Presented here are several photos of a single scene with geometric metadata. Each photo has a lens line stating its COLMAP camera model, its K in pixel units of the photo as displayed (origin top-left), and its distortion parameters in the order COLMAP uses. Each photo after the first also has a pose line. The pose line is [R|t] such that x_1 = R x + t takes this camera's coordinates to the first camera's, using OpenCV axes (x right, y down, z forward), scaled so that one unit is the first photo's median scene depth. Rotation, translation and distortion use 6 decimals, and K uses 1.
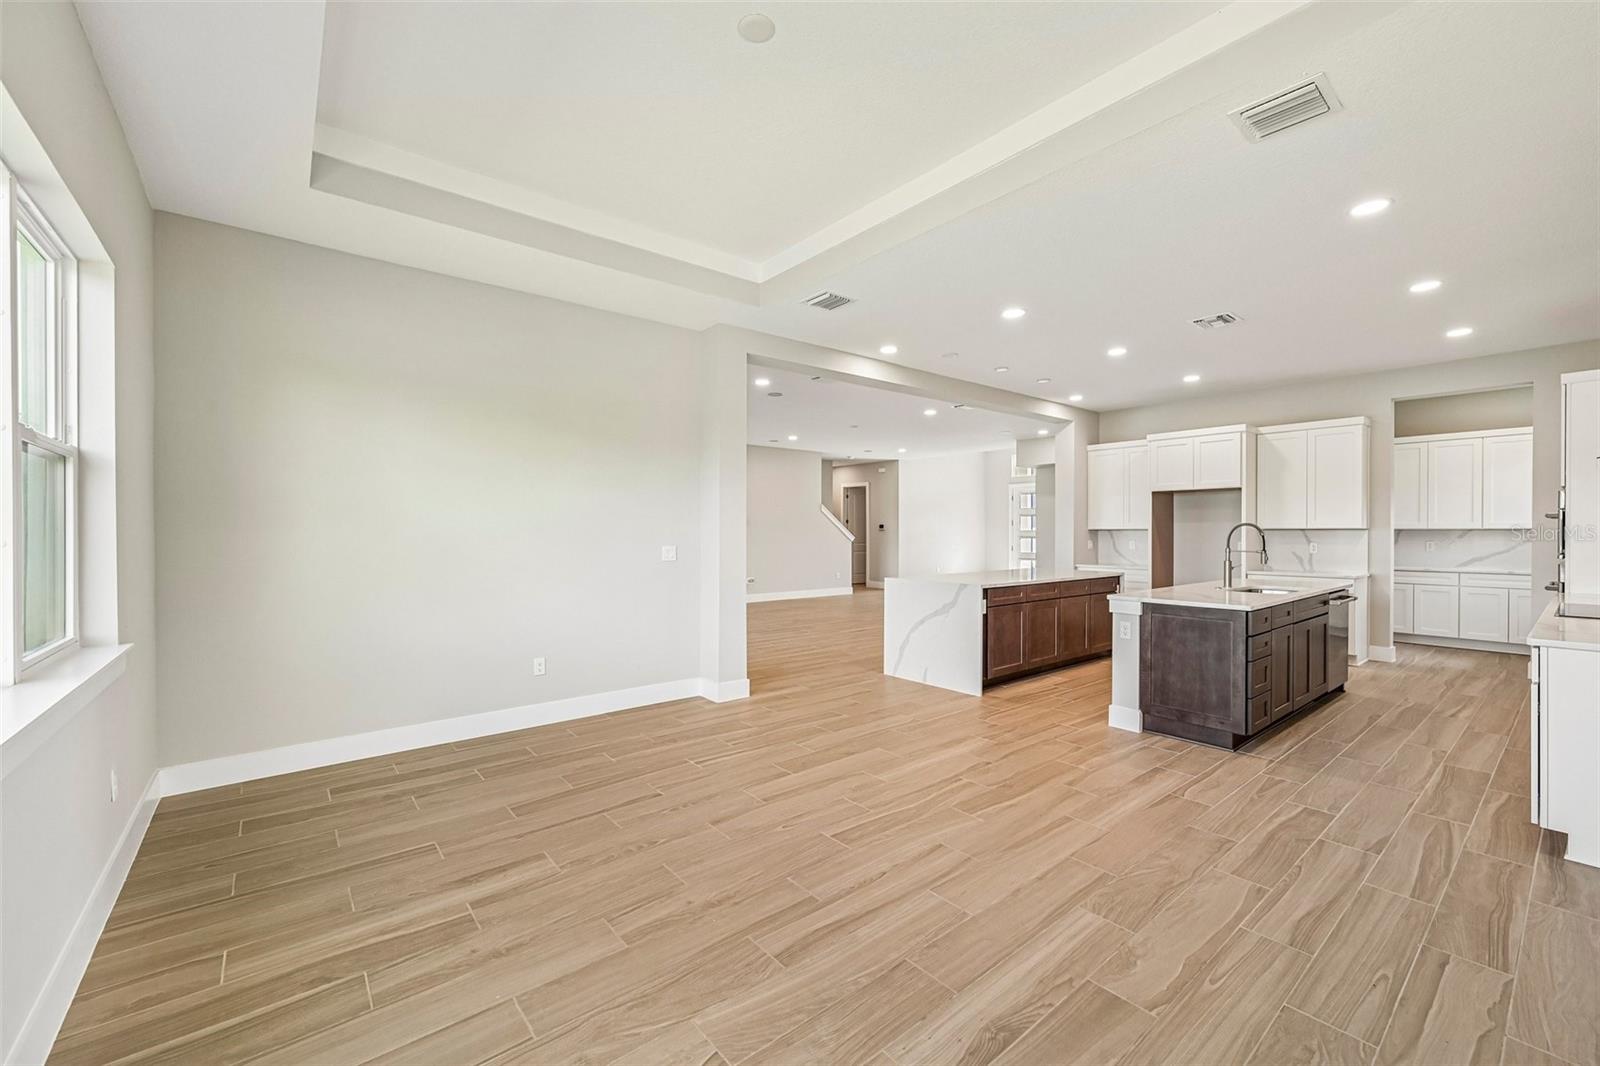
lens RADIAL K [[655.5, 0, 799.6], [0, 655.5, 535.1], [0, 0, 1]] dist [-0.000722, -0.000176]
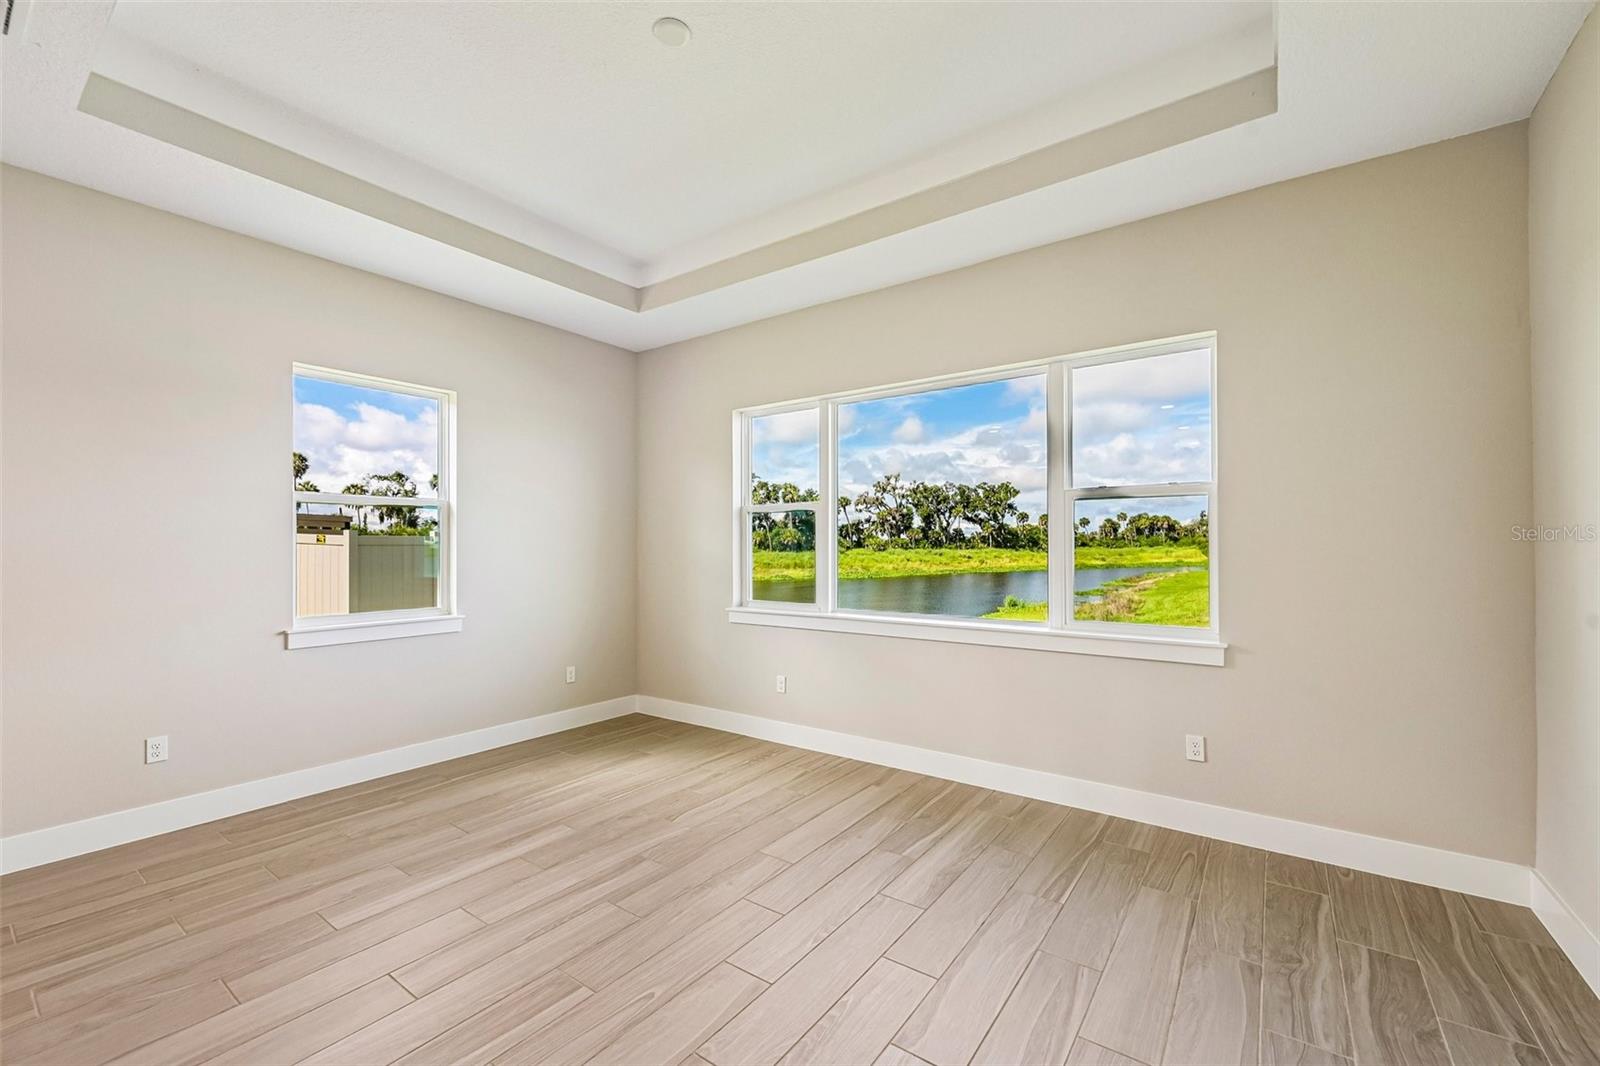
lens RADIAL K [[655.5, 0, 798.4], [0, 655.5, 537.1], [0, 0, 1]] dist [-0.000722, -0.000176]
pose [[-0.965959, 0.003291, -0.258672, 0.004789], [0.005638, 0.999949, -0.008333, -0.016428], [0.258632, -0.009508, -0.965929, 2.229672]]
